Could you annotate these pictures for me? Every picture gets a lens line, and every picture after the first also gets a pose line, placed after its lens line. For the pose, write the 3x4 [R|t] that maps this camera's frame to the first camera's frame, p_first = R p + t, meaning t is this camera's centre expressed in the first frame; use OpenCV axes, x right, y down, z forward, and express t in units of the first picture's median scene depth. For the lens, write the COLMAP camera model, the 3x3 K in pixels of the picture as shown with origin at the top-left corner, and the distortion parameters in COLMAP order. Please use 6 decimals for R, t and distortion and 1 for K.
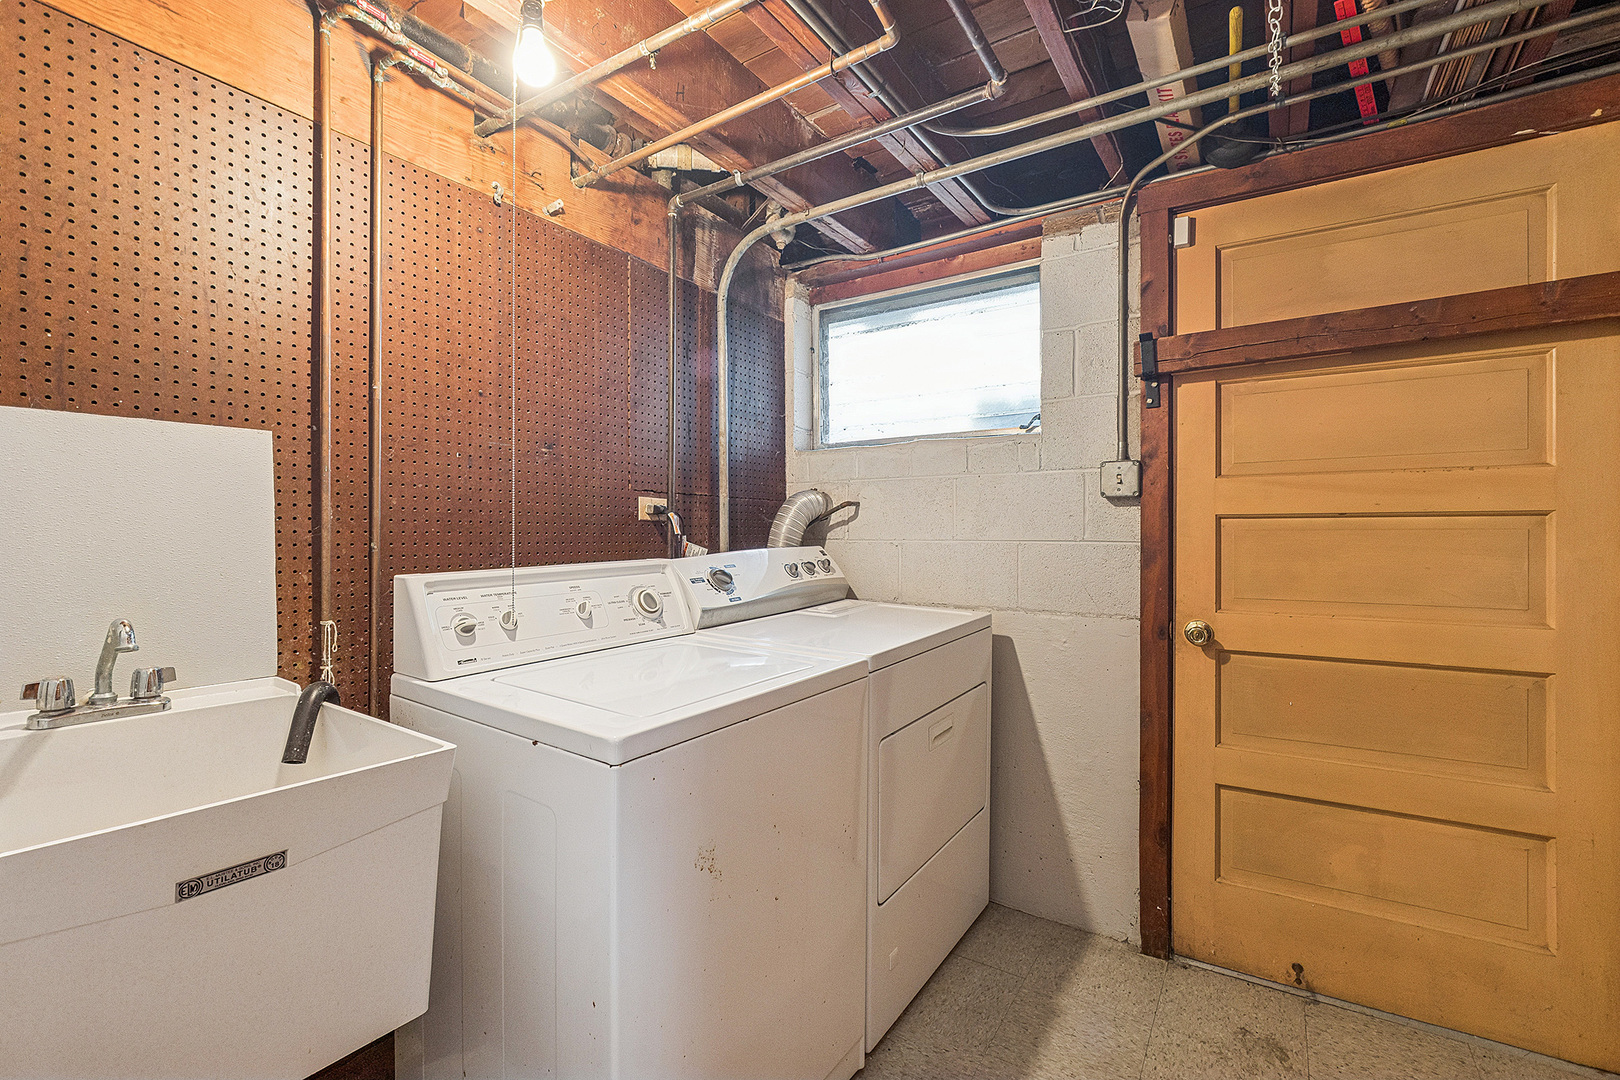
lens RADIAL K [[720.8, 0, 807.6], [0, 720.8, 537.5], [0, 0, 1]] dist [-0.002557, 0.001795]
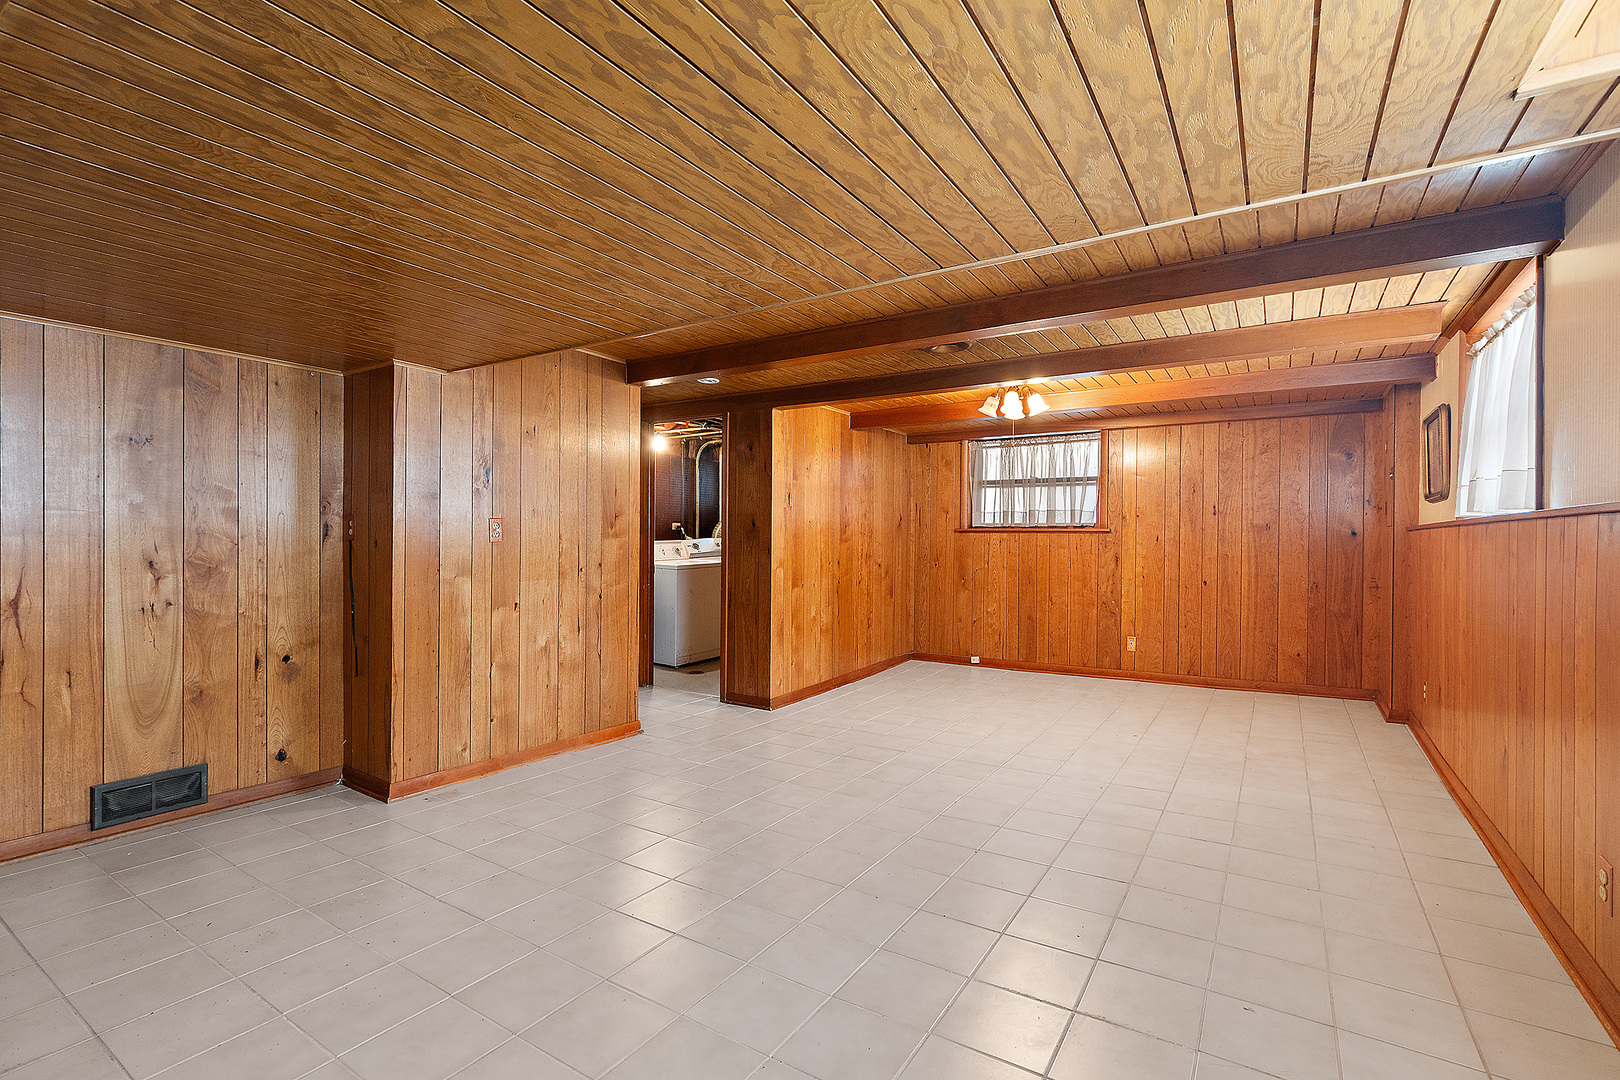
lens RADIAL K [[720.8, 0, 812.2], [0, 720.8, 536.9], [0, 0, 1]] dist [-0.002557, 0.001795]
pose [[0.999834, 0.006409, 0.017067, 0.365770], [-0.006411, 0.999979, 0.000021, 0.006877], [-0.017067, -0.000130, 0.999854, -2.392542]]
